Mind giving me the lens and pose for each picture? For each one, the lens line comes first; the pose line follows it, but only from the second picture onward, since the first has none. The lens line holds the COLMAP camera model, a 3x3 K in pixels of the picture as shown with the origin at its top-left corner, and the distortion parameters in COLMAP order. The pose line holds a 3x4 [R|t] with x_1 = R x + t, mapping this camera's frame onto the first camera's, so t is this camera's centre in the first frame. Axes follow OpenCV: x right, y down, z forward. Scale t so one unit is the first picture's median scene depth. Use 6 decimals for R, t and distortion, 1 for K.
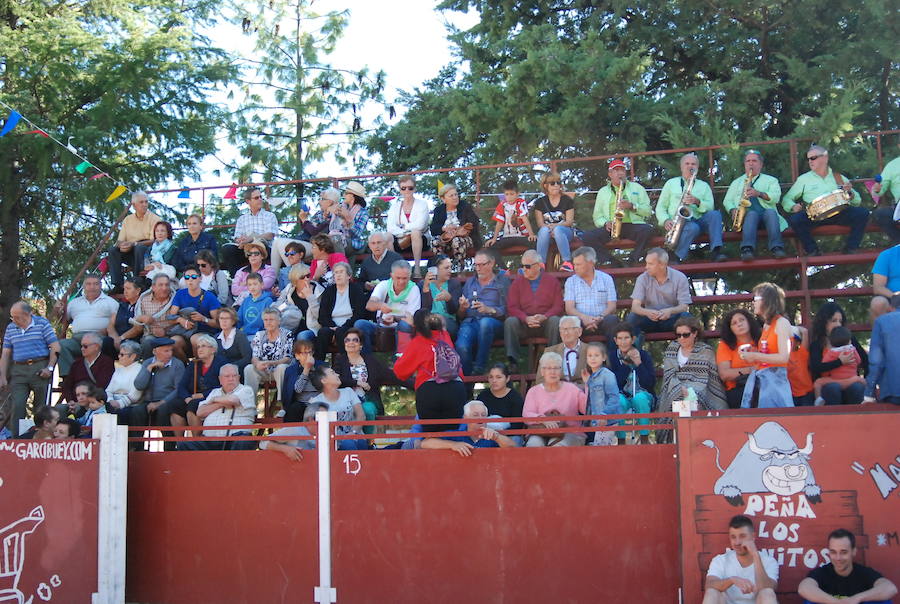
lens RADIAL K [[1102.6, 0, 448.1], [0, 1102.6, 301.8], [0, 0, 1]] dist [-0.114144, 0.000000]
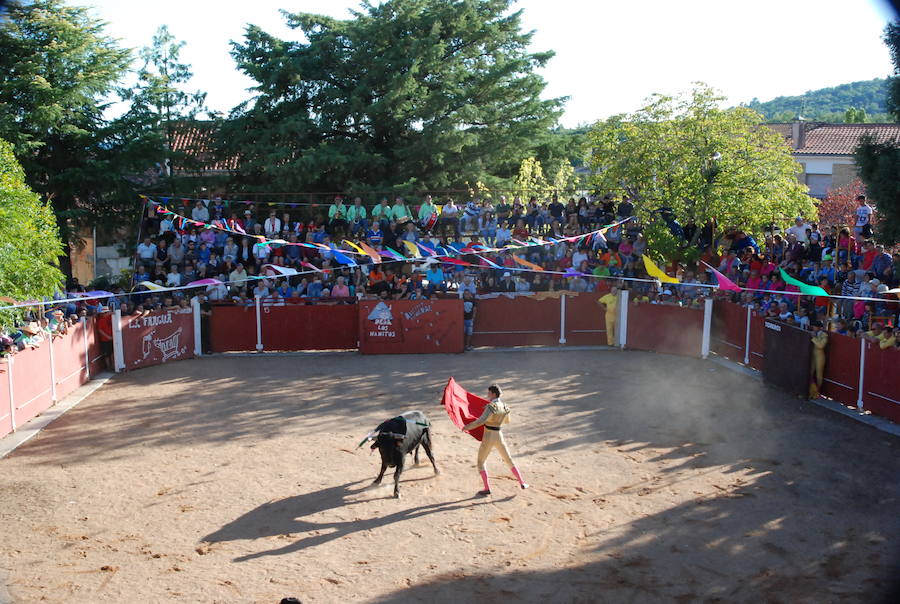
lens RADIAL K [[1102.6, 0, 443.5], [0, 1102.6, 296.2], [0, 0, 1]] dist [-0.114144, 0.000000]
pose [[0.939770, -0.034039, 0.340108, -0.772884], [-0.055592, 0.966560, 0.250344, -0.832106], [-0.337256, -0.254173, 0.906452, -2.443691]]
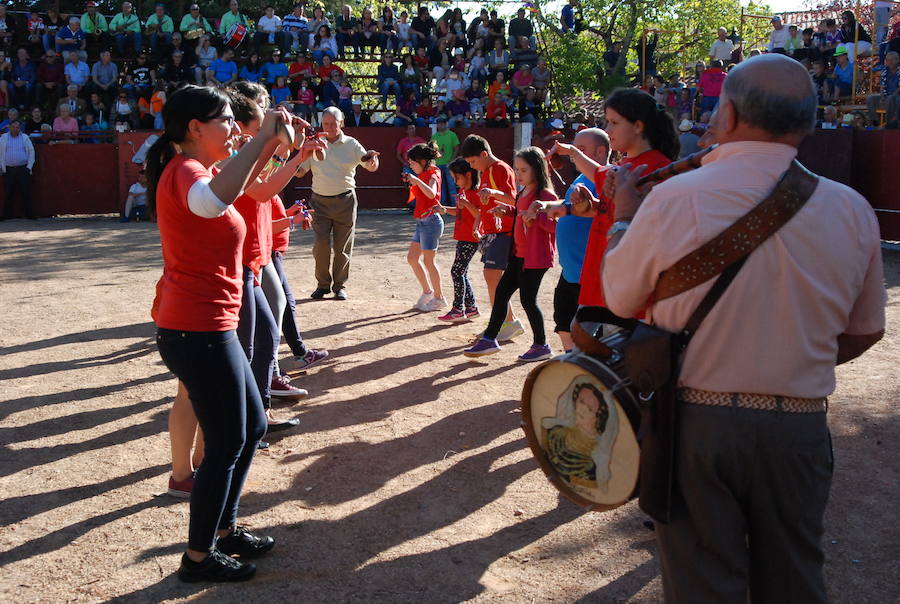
lens RADIAL K [[1102.6, 0, 451.9], [0, 1102.6, 302.7], [0, 0, 1]] dist [-0.114144, 0.000000]
pose [[0.883649, -0.048968, 0.465582, -0.271679], [-0.068583, 0.970244, 0.232212, -0.135236], [-0.463099, -0.237125, 0.853997, -1.455419]]
